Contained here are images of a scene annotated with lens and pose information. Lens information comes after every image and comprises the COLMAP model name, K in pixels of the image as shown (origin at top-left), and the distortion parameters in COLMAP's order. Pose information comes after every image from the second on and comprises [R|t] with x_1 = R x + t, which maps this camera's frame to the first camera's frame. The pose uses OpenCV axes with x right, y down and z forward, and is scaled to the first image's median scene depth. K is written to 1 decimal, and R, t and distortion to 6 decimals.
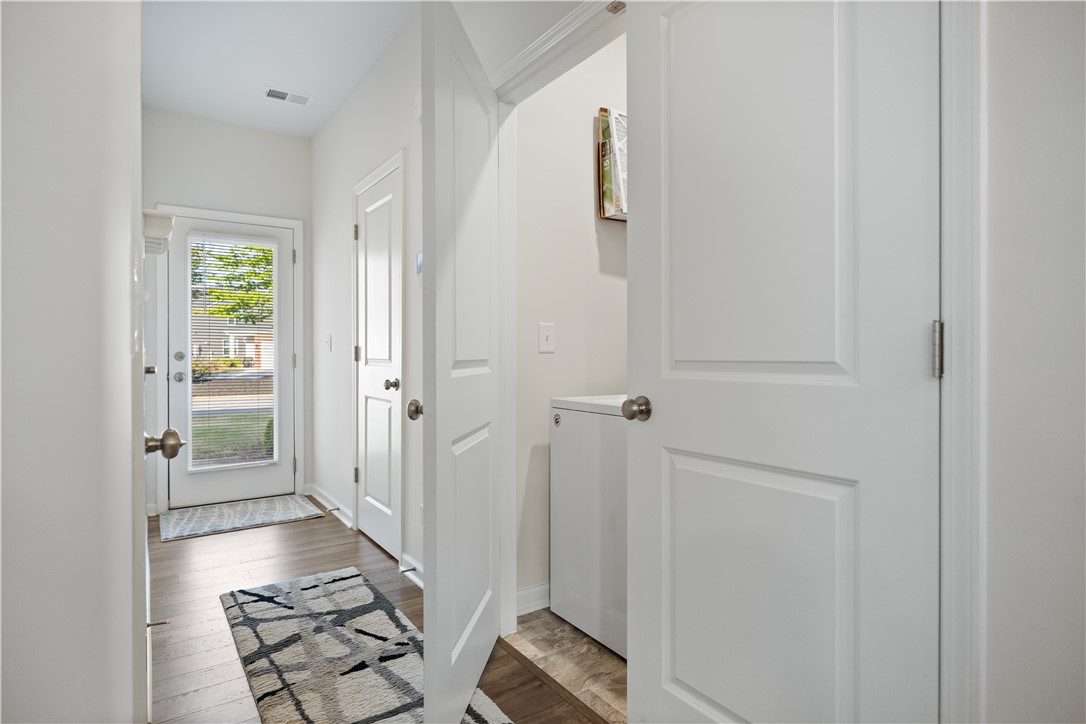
lens RADIAL K [[594.9, 0, 543.0], [0, 594.9, 362.0], [0, 0, 1]] dist [-0.002687, -0.000312]
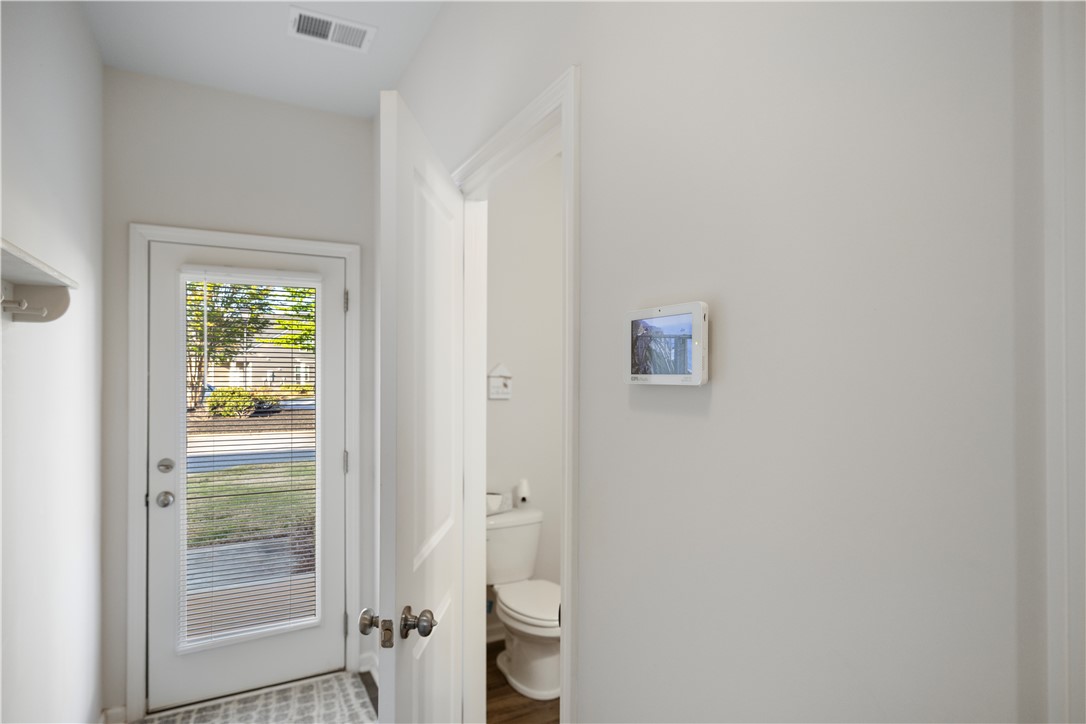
lens RADIAL K [[593.9, 0, 547.8], [0, 593.9, 378.3], [0, 0, 1]] dist [0.001376, 0.000182]
pose [[0.995535, -0.000939, -0.094389, -0.151982], [-0.000053, 0.999945, -0.010506, -0.094403], [0.094393, 0.010464, 0.995480, 0.412892]]
